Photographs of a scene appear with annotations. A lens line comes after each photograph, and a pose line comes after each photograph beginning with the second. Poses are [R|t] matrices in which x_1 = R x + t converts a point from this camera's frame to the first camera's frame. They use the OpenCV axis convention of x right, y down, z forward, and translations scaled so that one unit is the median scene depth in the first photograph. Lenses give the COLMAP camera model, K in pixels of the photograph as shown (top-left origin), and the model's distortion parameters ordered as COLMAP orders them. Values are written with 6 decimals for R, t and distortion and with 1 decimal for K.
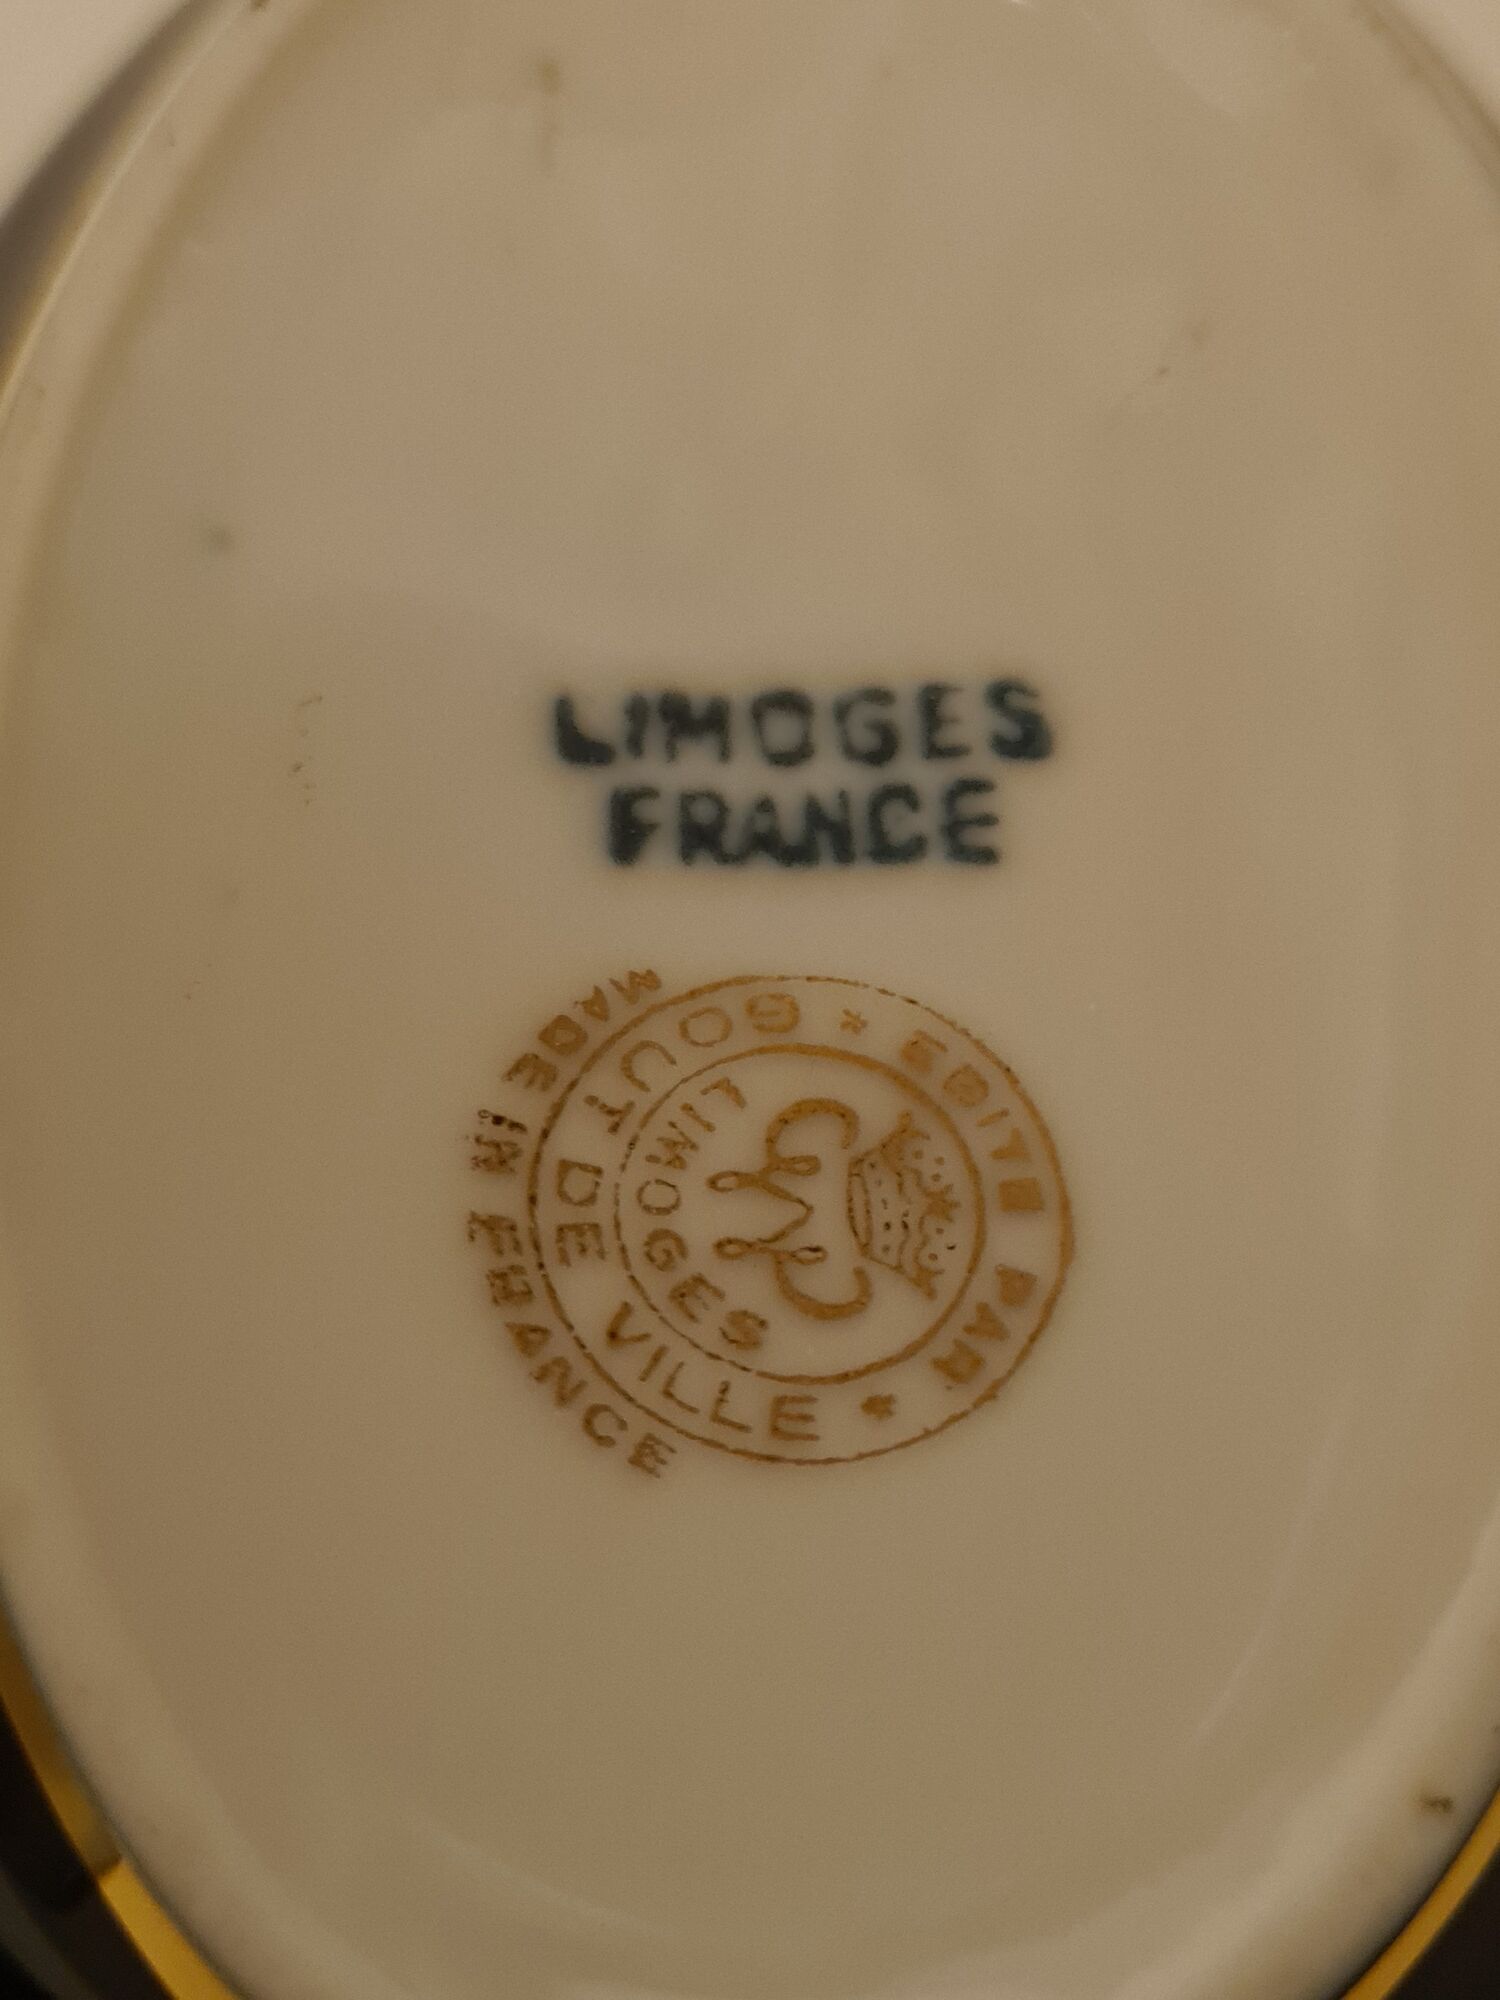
lens RADIAL K [[2593.1, 0, 756.0], [0, 2593.1, 1014.4], [0, 0, 1]] dist [-0.051512, 0.000000]
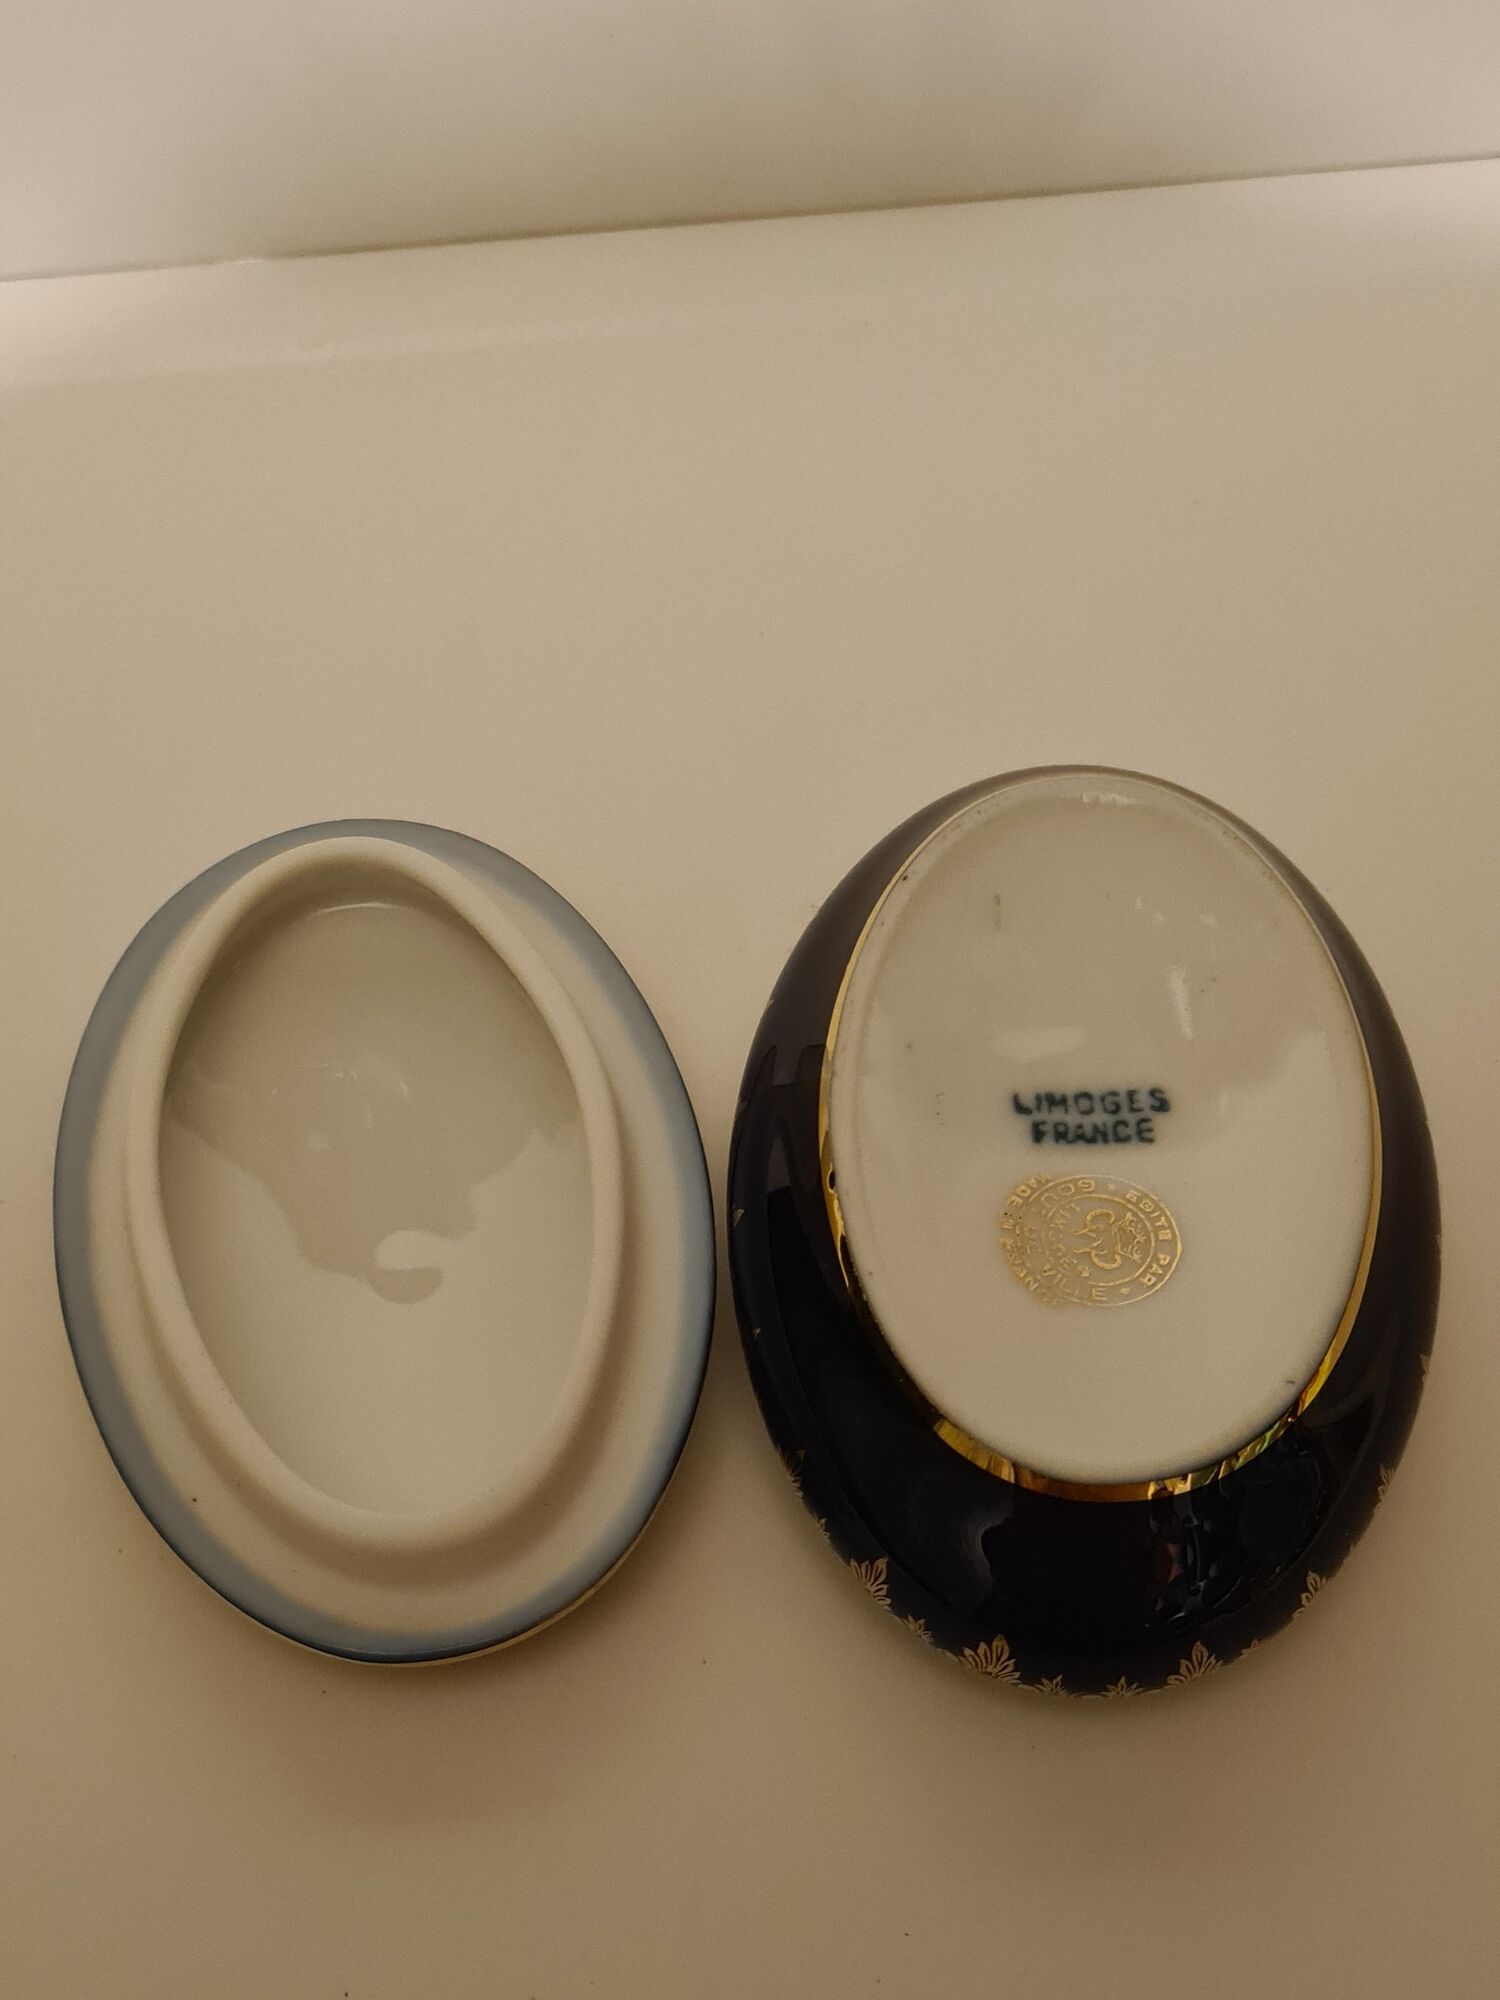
lens RADIAL K [[2593.1, 0, 749.7], [0, 2593.1, 999.8], [0, 0, 1]] dist [-0.051512, 0.000000]
pose [[0.998415, -0.011353, -0.055130, -0.235922], [-0.002181, 0.970909, -0.239437, 0.558877], [0.056245, 0.239178, 0.969345, -2.259522]]
